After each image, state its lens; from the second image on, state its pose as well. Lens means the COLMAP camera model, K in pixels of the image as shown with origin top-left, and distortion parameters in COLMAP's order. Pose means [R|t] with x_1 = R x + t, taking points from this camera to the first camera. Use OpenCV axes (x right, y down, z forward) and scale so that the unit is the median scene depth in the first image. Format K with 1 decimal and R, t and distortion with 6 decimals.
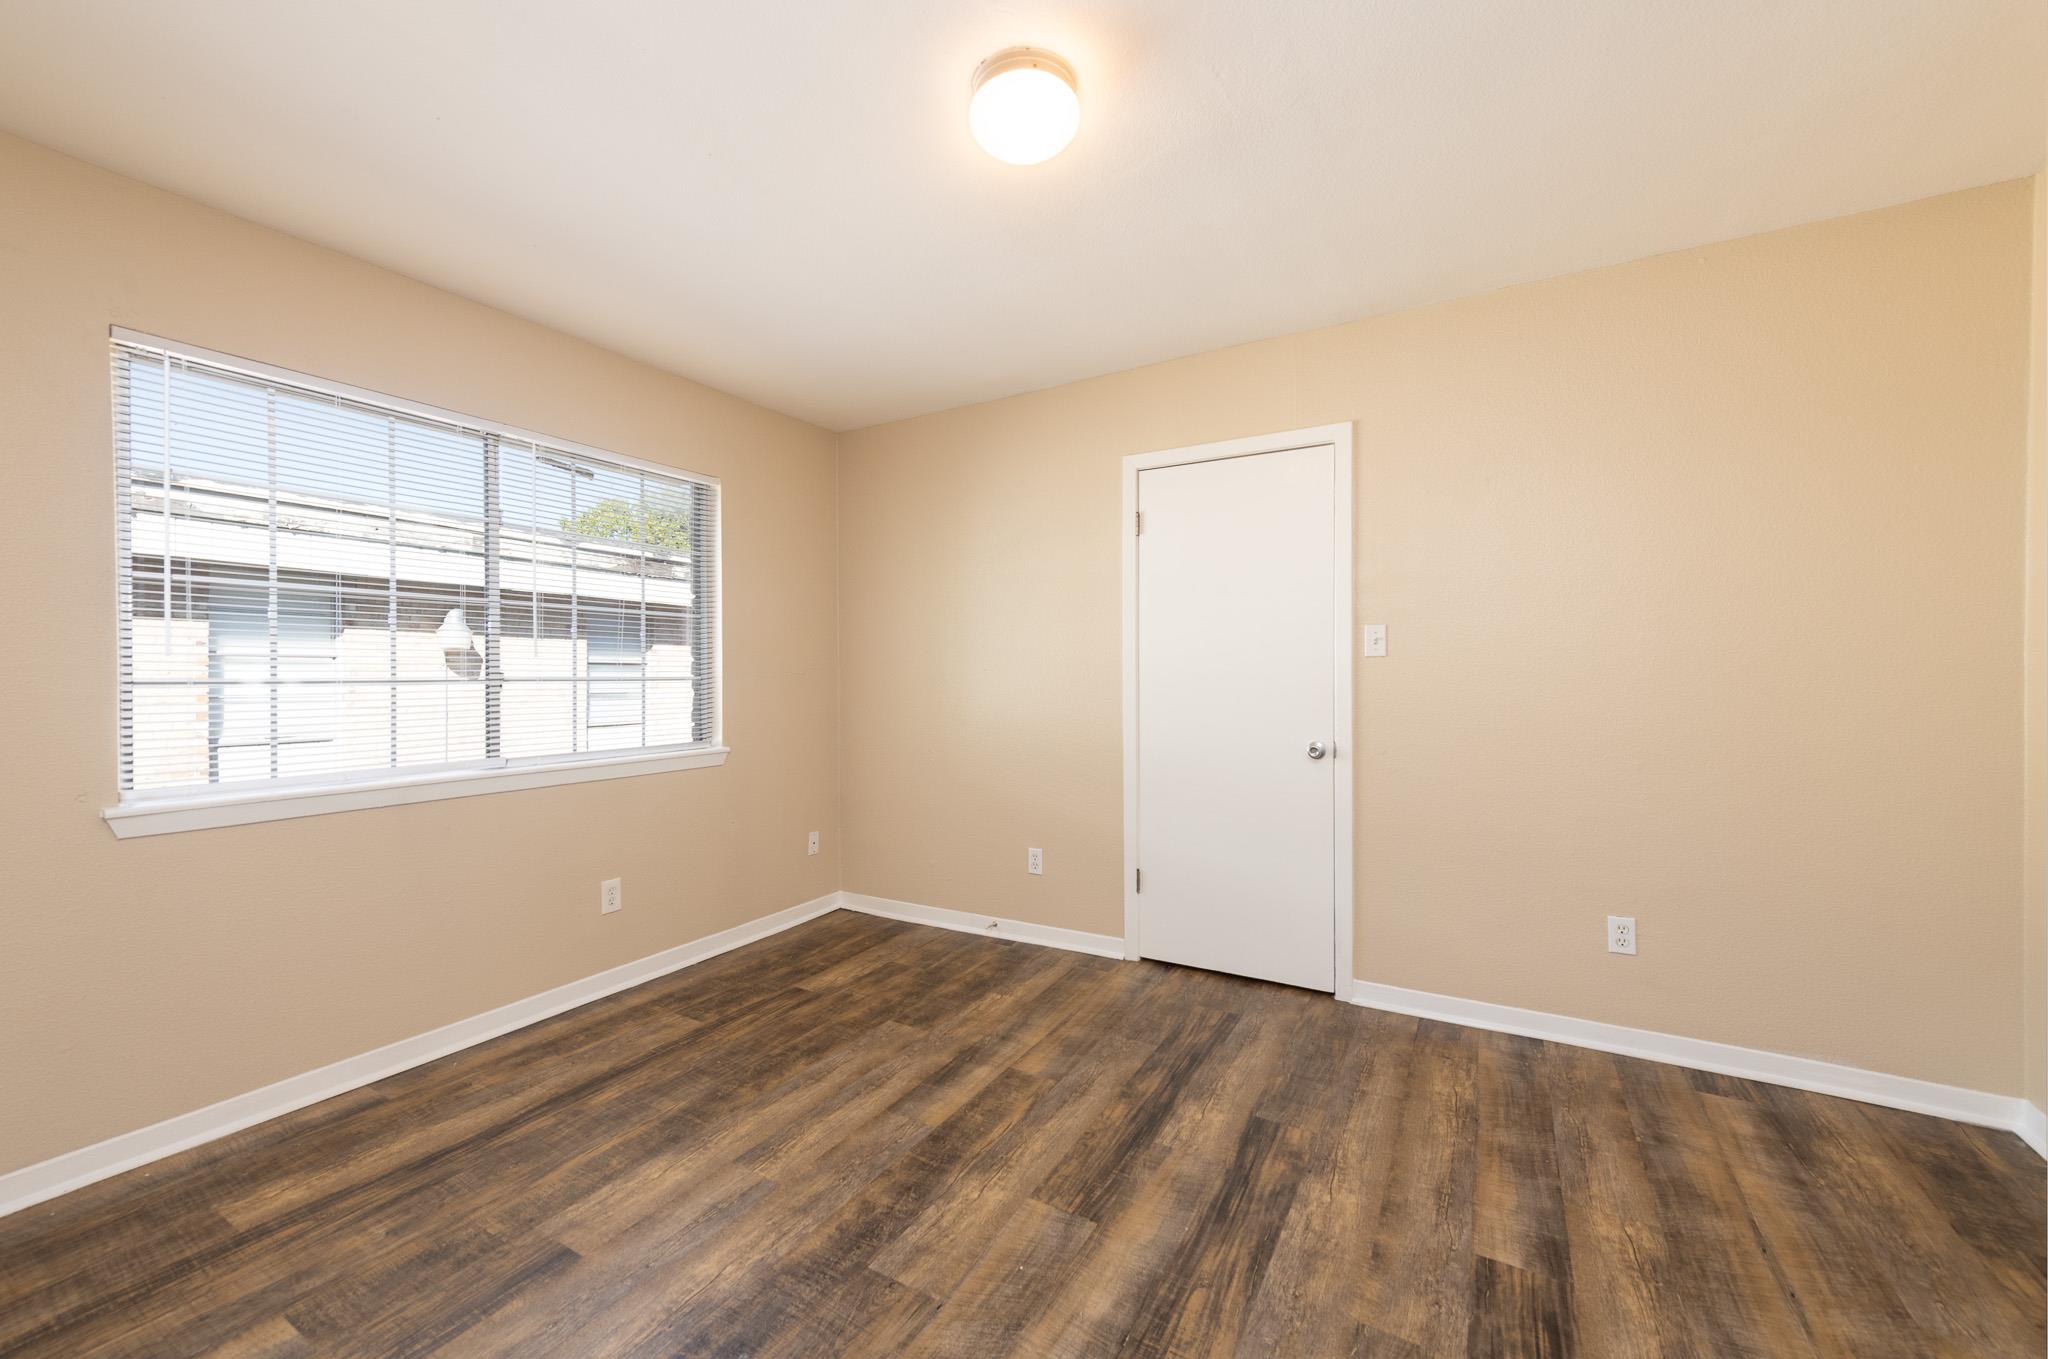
lens RADIAL K [[796.2, 0, 1024.0], [0, 796.2, 679.5], [0, 0, 1]] dist [0.001215, 0.000173]
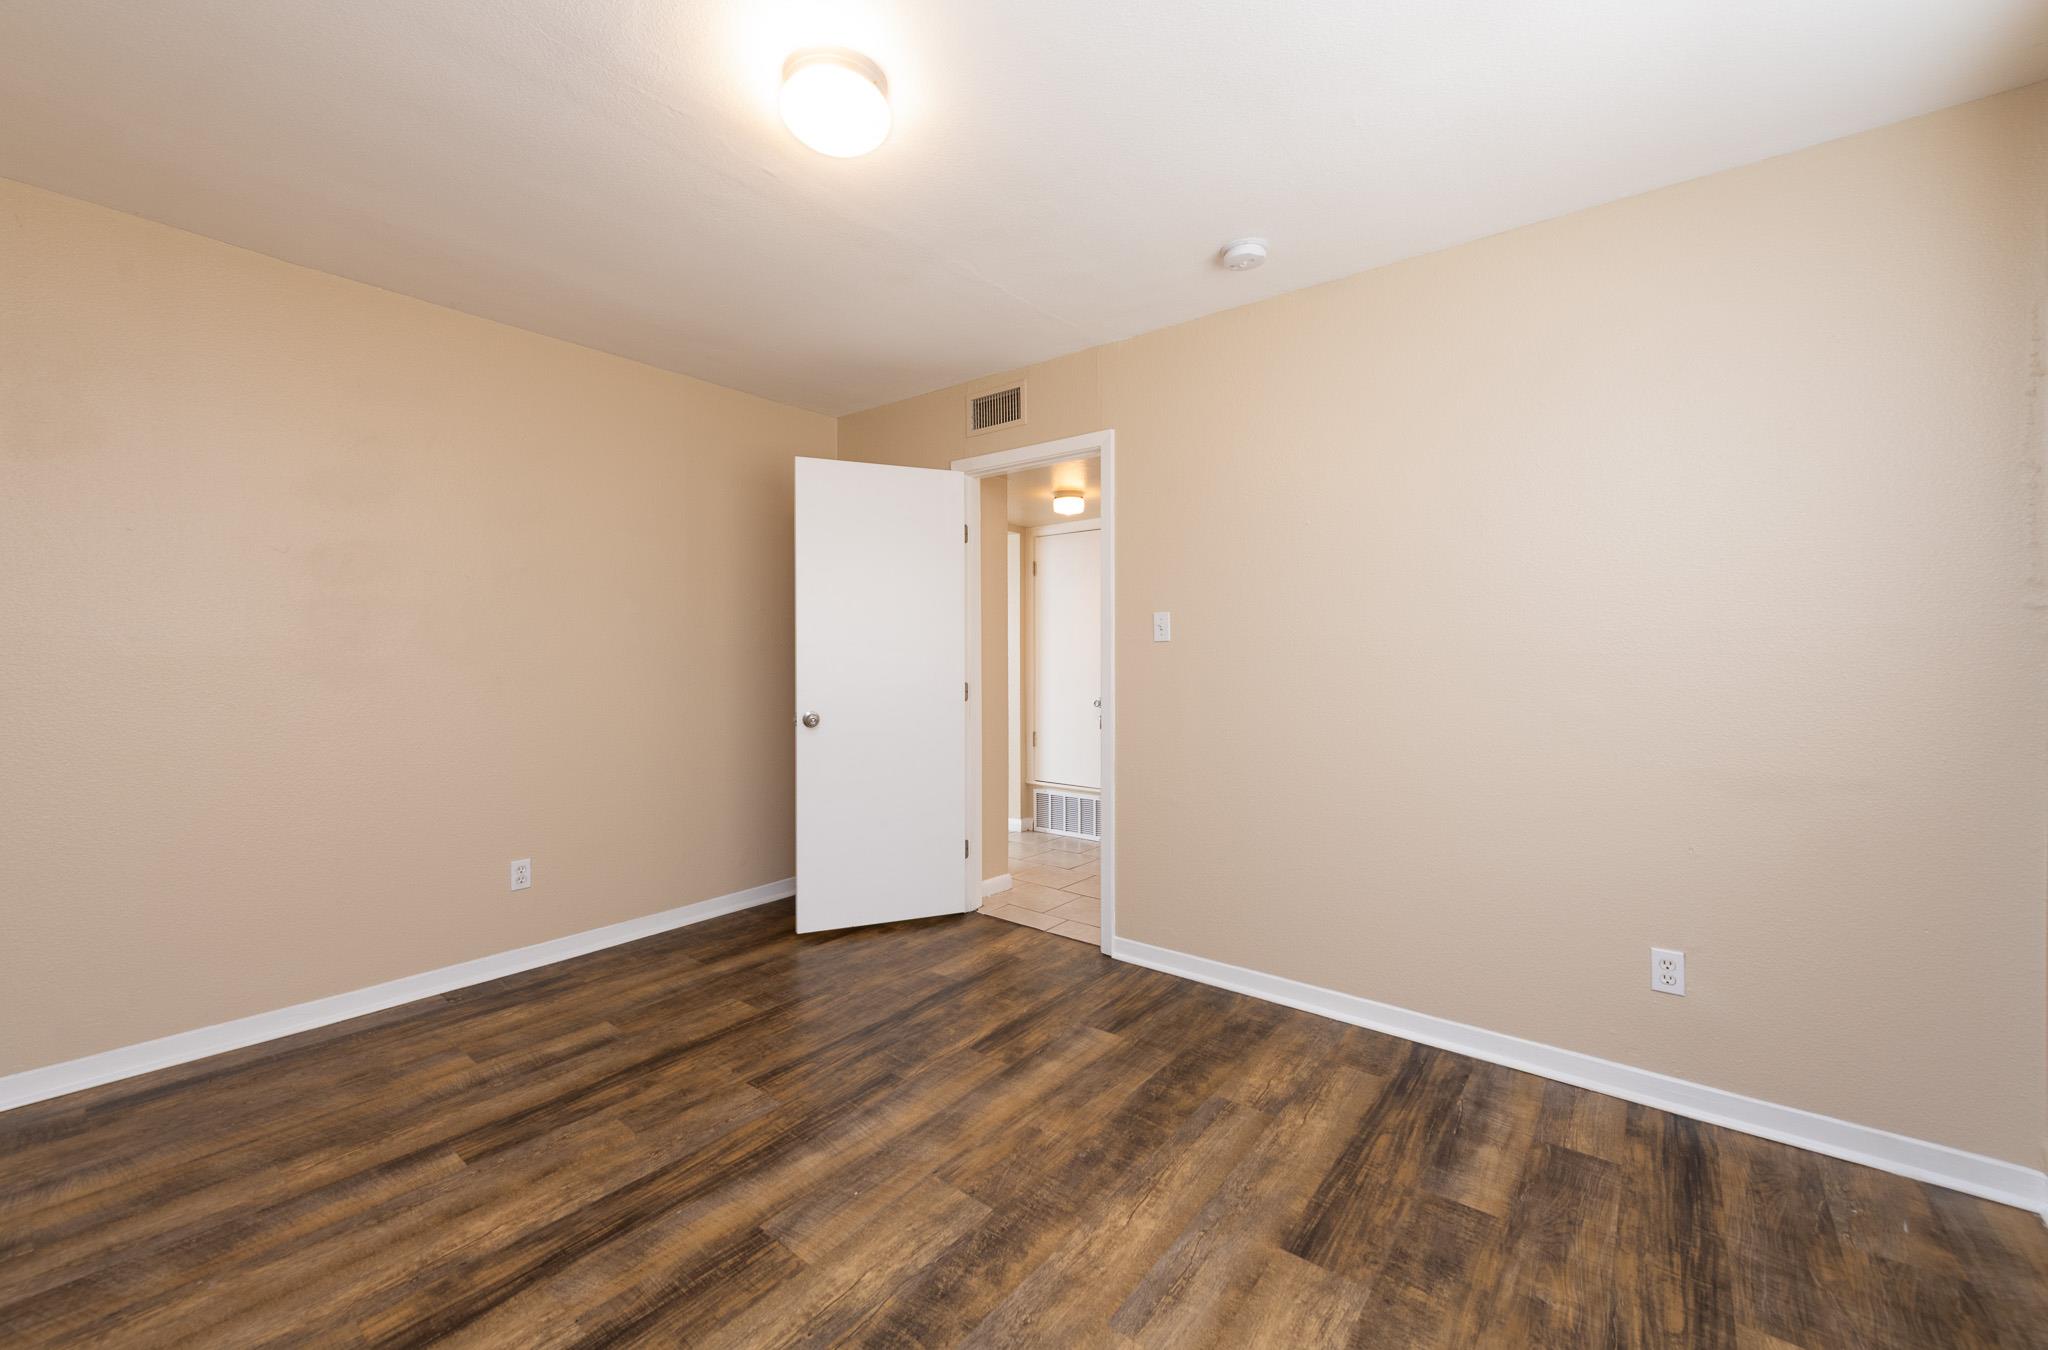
lens RADIAL K [[804.0, 0, 987.8], [0, 804.0, 667.7], [0, 0, 1]] dist [0.012800, -0.000073]
pose [[-0.981747, 0.000558, 0.190191, -0.373947], [0.005160, 0.999706, 0.023701, -0.012733], [-0.190121, 0.024250, -0.981461, 1.935587]]
